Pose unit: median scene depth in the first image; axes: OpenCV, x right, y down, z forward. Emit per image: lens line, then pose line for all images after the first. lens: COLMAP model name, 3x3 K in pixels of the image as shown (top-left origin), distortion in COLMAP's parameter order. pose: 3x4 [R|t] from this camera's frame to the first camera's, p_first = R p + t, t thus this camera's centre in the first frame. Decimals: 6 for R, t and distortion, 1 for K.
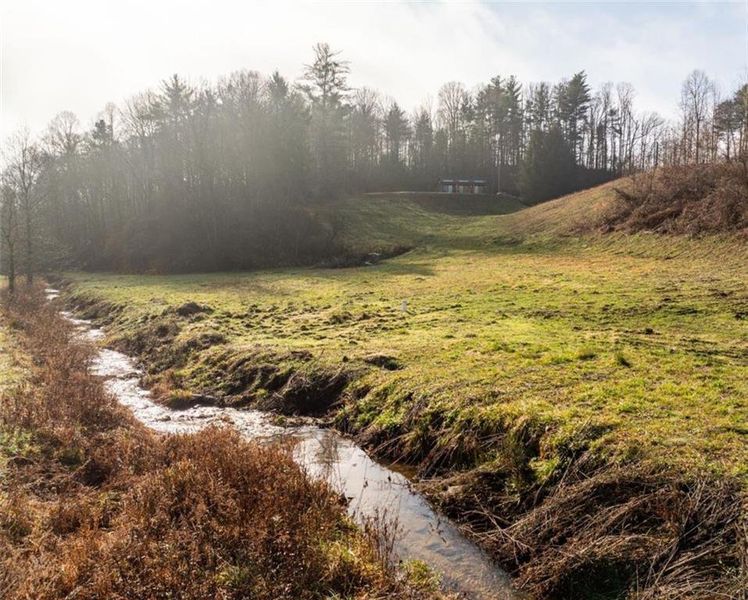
lens RADIAL K [[573.5, 0, 406.4], [0, 573.5, 300.5], [0, 0, 1]] dist [-0.012268, -0.055883]
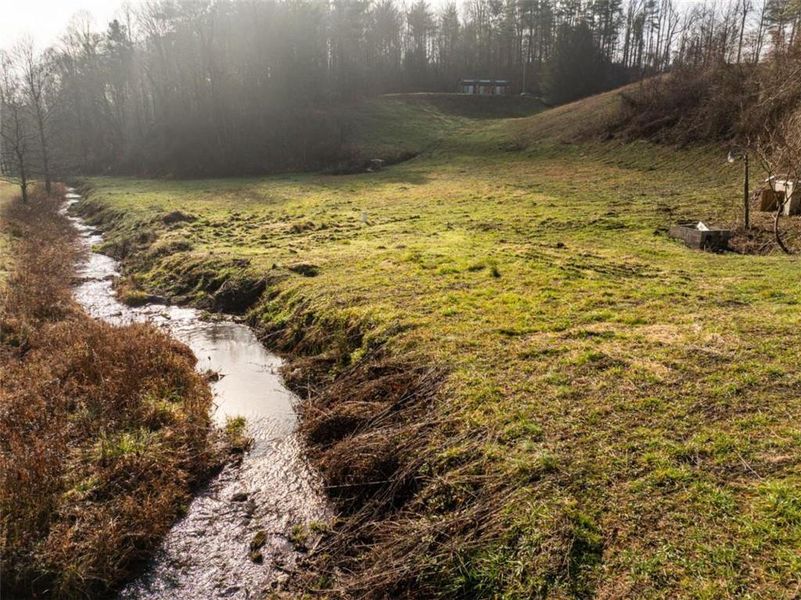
lens RADIAL K [[573.0, 0, 400.5], [0, 573.0, 300.0], [0, 0, 1]] dist [-0.038380, 0.004140]
pose [[0.997774, 0.019620, -0.063740, 0.079788], [-0.008748, 0.985991, 0.166567, -0.009377], [0.066115, -0.165638, 0.983968, -0.047317]]
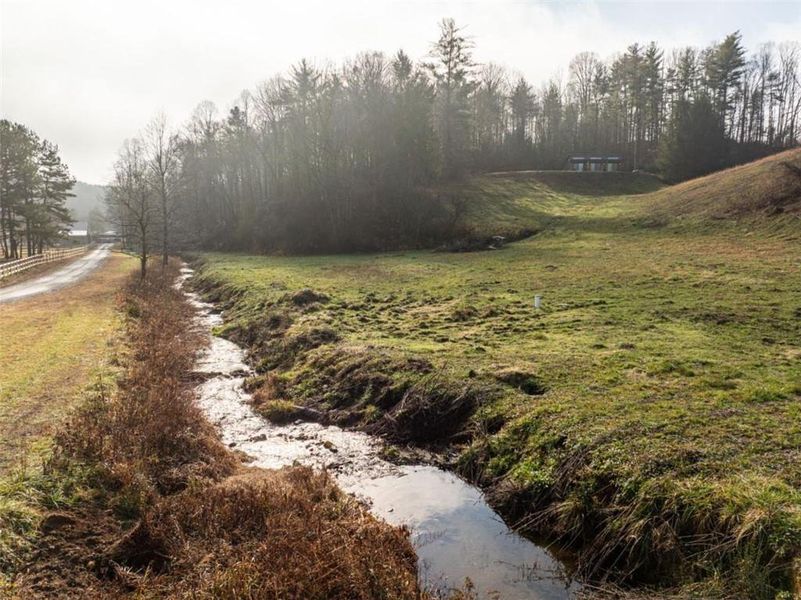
lens RADIAL K [[573.0, 0, 400.5], [0, 573.0, 300.0], [0, 0, 1]] dist [-0.038380, 0.004140]
pose [[0.976102, 0.028029, -0.215496, -0.011886], [-0.021120, 0.999188, 0.034298, -0.010325], [0.216282, -0.028928, 0.975902, 0.065977]]
